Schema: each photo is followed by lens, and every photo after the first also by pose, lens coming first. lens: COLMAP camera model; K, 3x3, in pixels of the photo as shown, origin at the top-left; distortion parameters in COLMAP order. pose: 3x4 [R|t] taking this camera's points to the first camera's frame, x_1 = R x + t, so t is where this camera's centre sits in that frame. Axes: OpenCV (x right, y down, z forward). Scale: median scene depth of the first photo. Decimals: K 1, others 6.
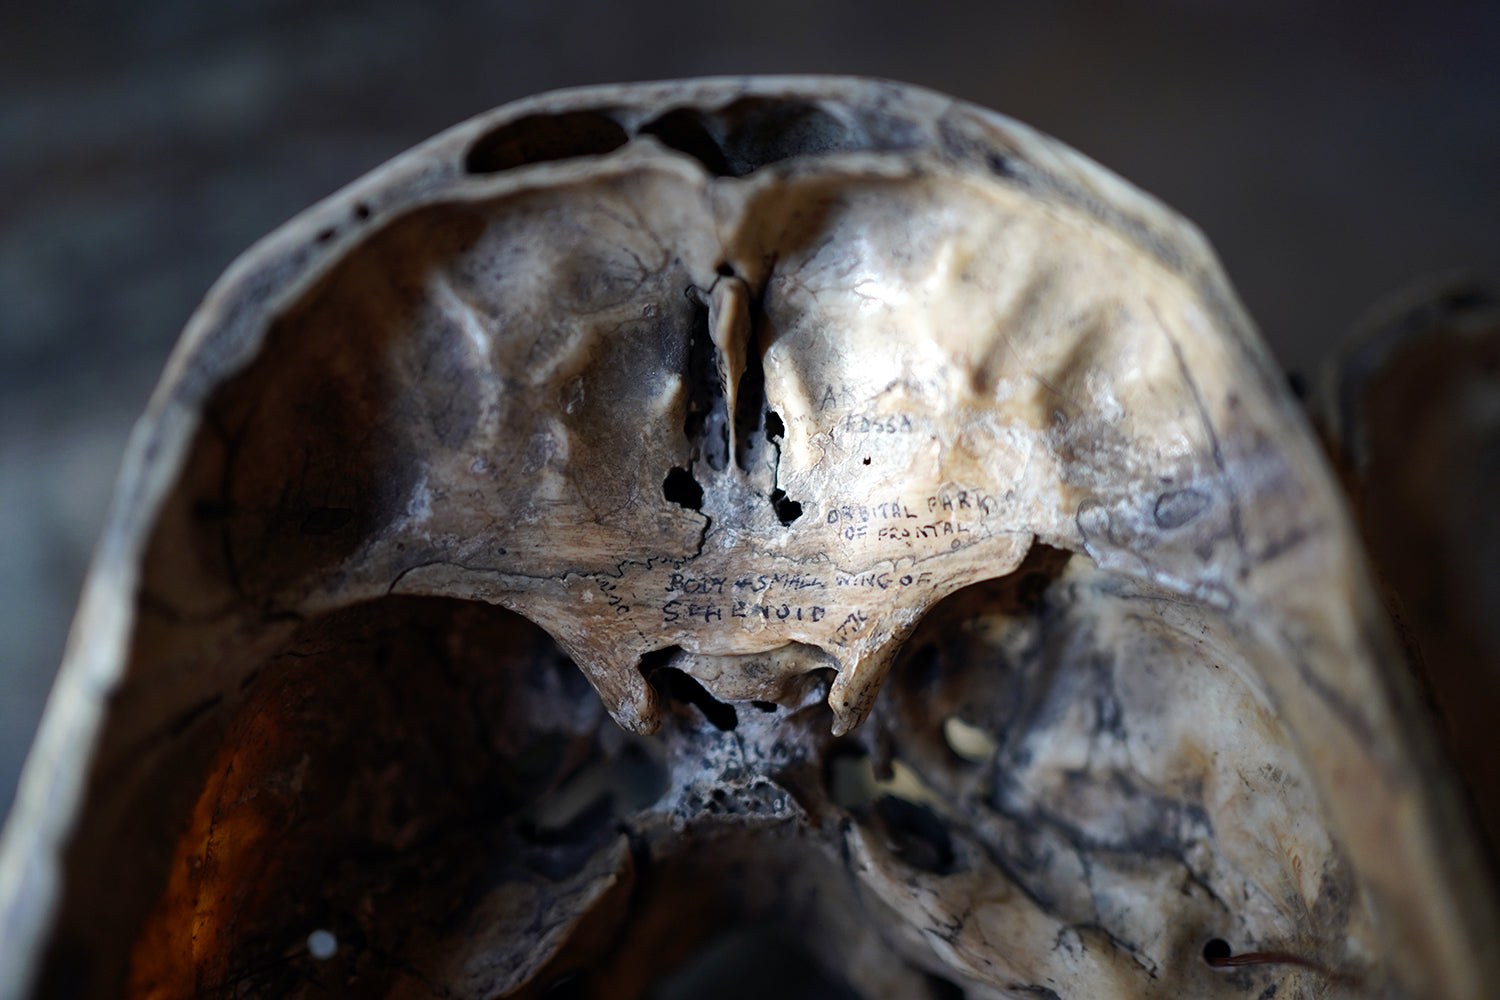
lens RADIAL K [[1519.2, 0, 756.2], [0, 1519.2, 494.9], [0, 0, 1]] dist [0.012910, 0.000000]
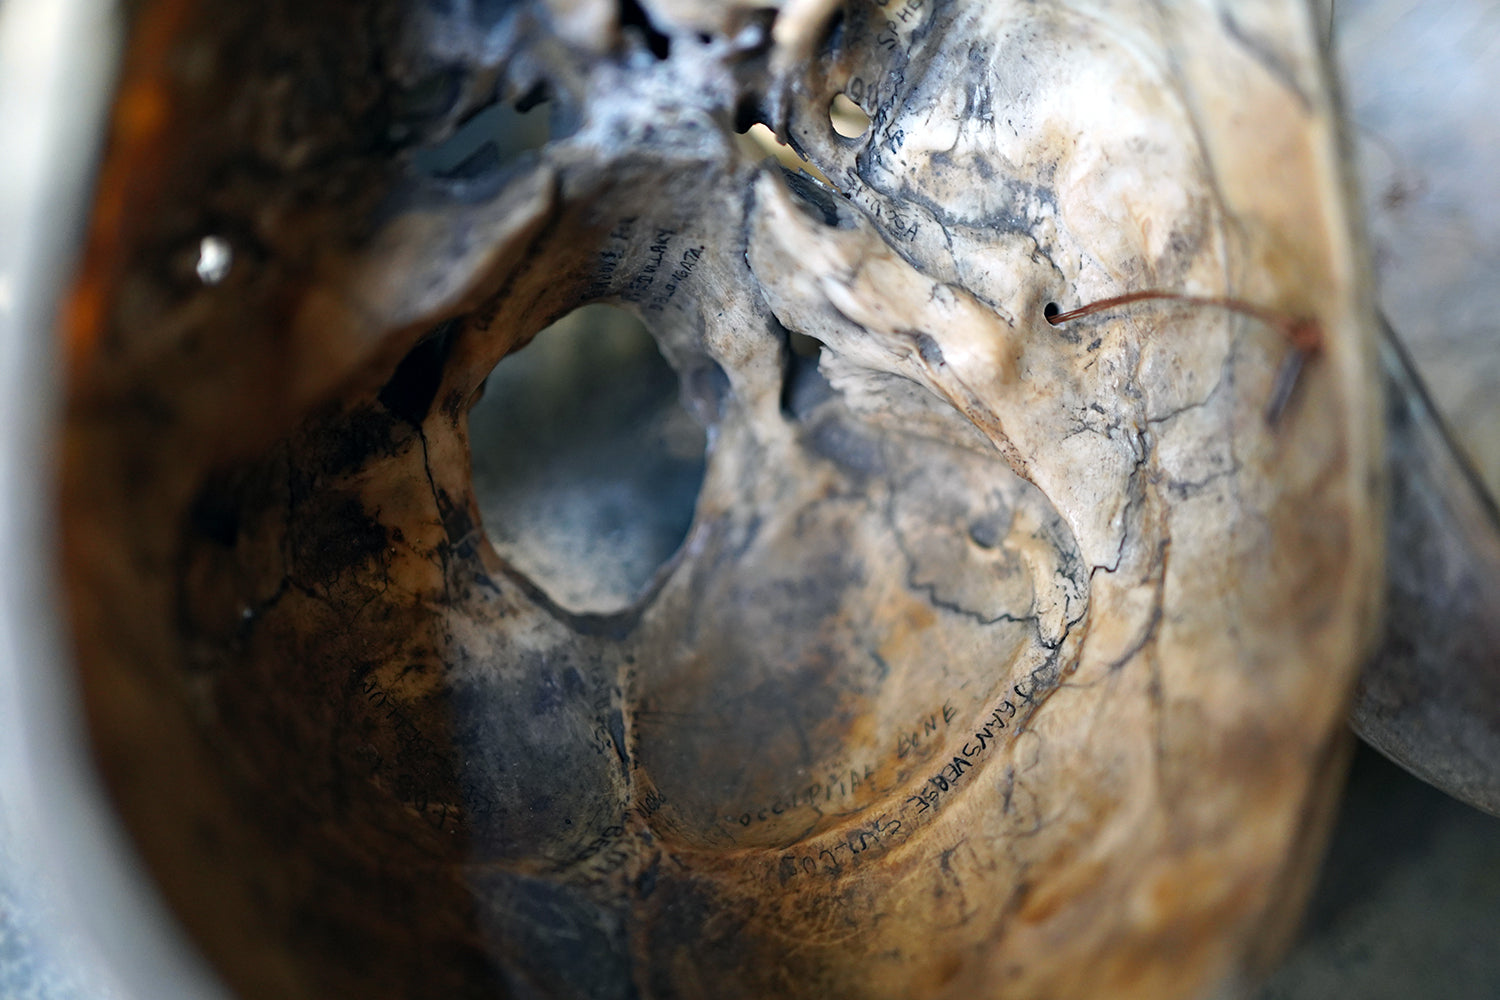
lens RADIAL K [[1519.2, 0, 744.7], [0, 1519.2, 499.9], [0, 0, 1]] dist [0.012910, 0.000000]
pose [[0.933000, 0.012999, 0.359642, -0.321564], [-0.092913, 0.974167, 0.205829, 0.222651], [-0.347676, -0.225454, 0.910105, 0.009419]]
